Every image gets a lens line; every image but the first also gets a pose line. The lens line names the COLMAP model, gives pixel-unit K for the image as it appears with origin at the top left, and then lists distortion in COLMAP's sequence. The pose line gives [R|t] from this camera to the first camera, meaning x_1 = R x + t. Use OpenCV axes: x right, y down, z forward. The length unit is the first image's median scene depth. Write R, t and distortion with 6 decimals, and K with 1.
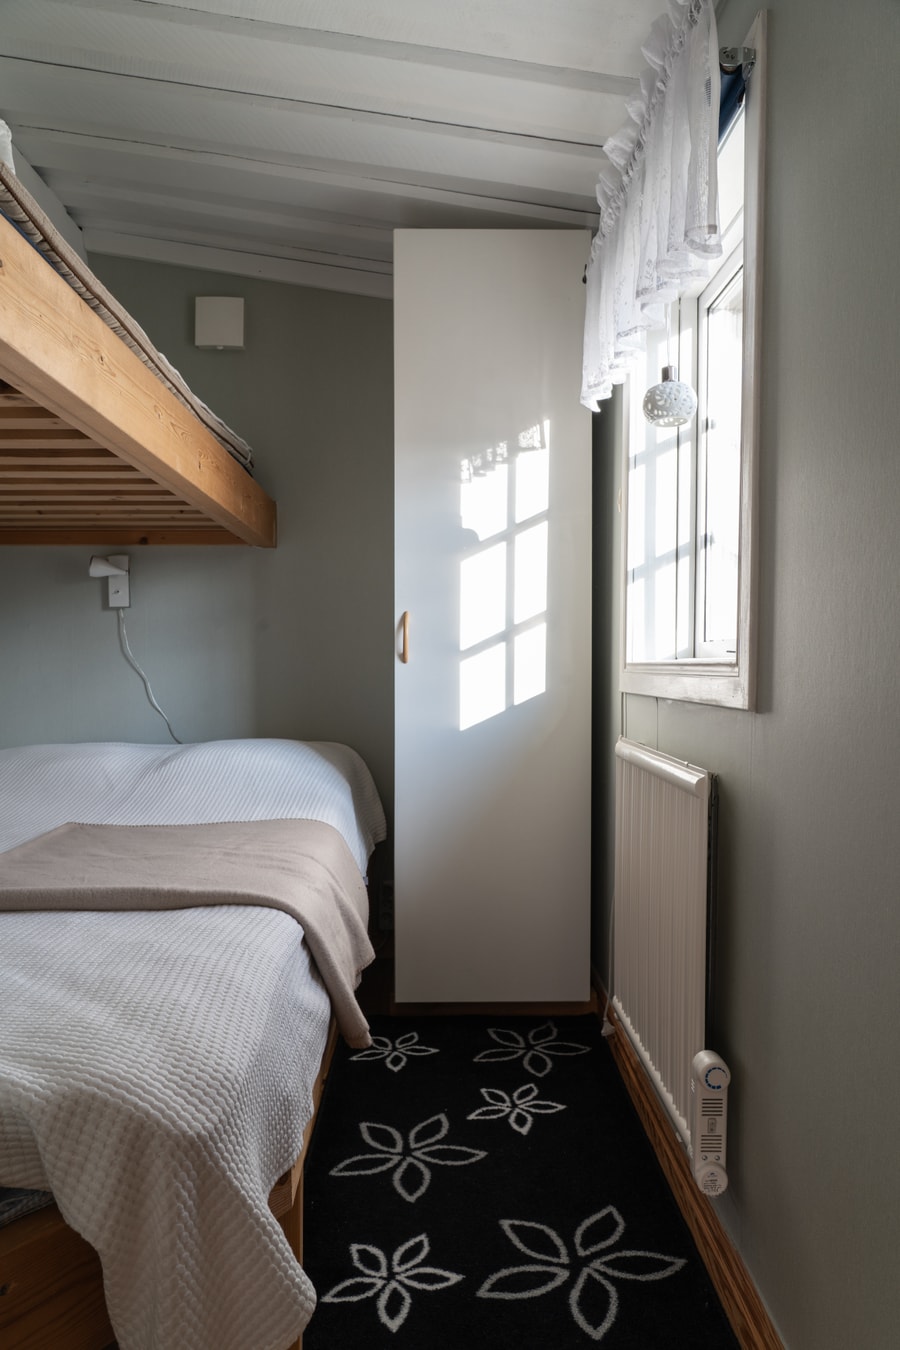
lens RADIAL K [[909.3, 0, 453.6], [0, 909.3, 674.5], [0, 0, 1]] dist [-0.027248, 0.011297]
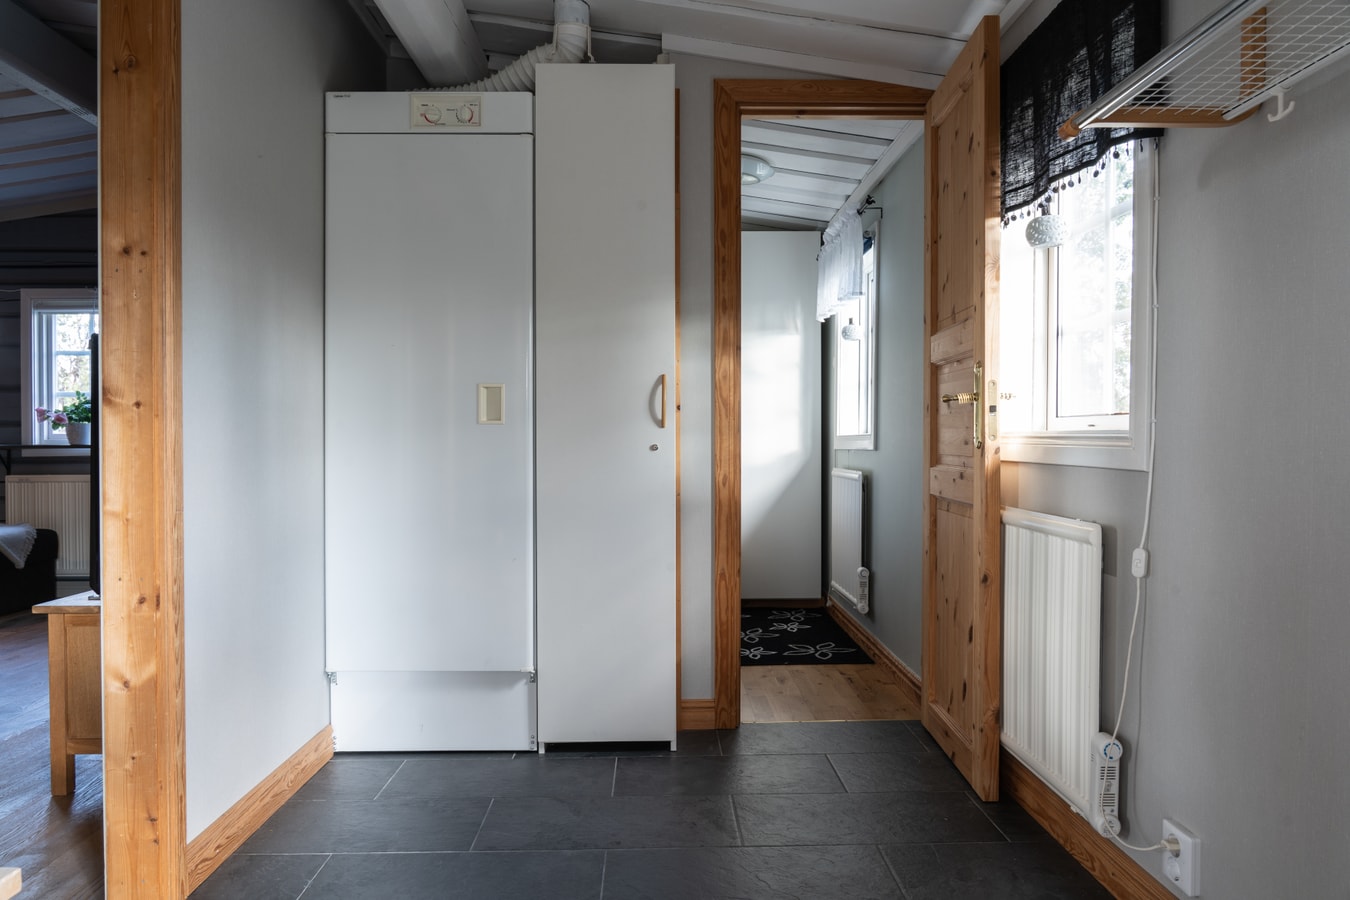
lens RADIAL K [[909.3, 0, 676.2], [0, 909.3, 439.3], [0, 0, 1]] dist [-0.027248, 0.011297]
pose [[0.999969, -0.001930, -0.007648, -0.234093], [0.001805, 0.999865, -0.016349, 0.039168], [0.007678, 0.016335, 0.999837, -1.540557]]
